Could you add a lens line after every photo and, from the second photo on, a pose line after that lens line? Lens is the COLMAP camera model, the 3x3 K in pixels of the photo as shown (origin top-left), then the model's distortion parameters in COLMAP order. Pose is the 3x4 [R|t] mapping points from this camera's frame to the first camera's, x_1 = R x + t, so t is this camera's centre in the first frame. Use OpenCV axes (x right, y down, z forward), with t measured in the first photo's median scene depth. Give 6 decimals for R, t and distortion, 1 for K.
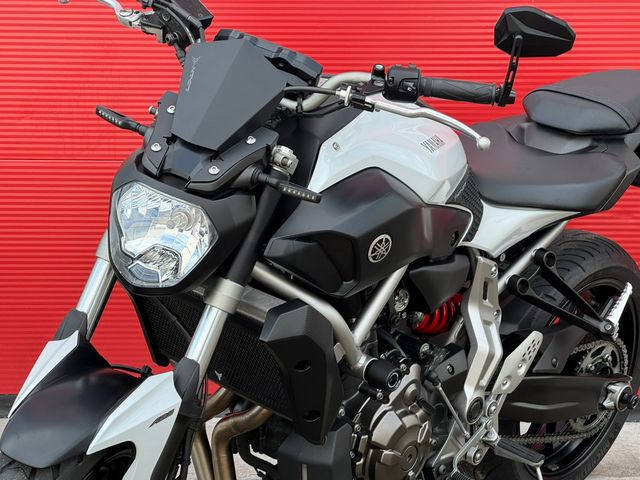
lens RADIAL K [[1497.0, 0, 317.0], [0, 1497.0, 229.3], [0, 0, 1]] dist [-0.110392, 4.709987]
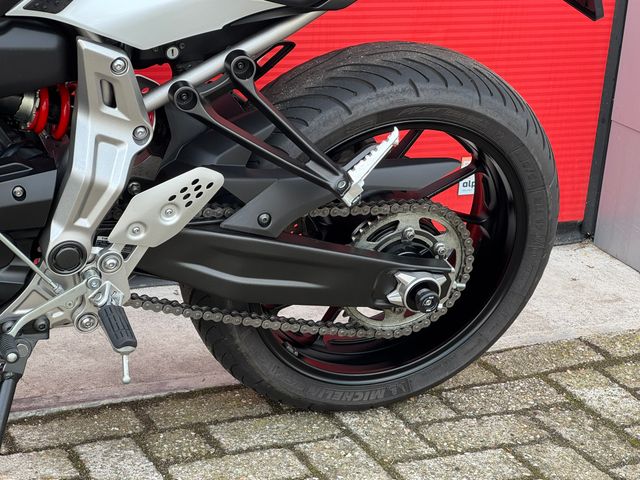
lens RADIAL K [[1497.0, 0, 317.0], [0, 1497.0, 229.3], [0, 0, 1]] dist [-0.110392, 4.709987]
pose [[0.898921, 0.210422, -0.384270, 0.513403], [-0.156118, 0.973380, 0.167807, -0.030720], [0.409351, -0.090854, 0.907842, 0.441914]]
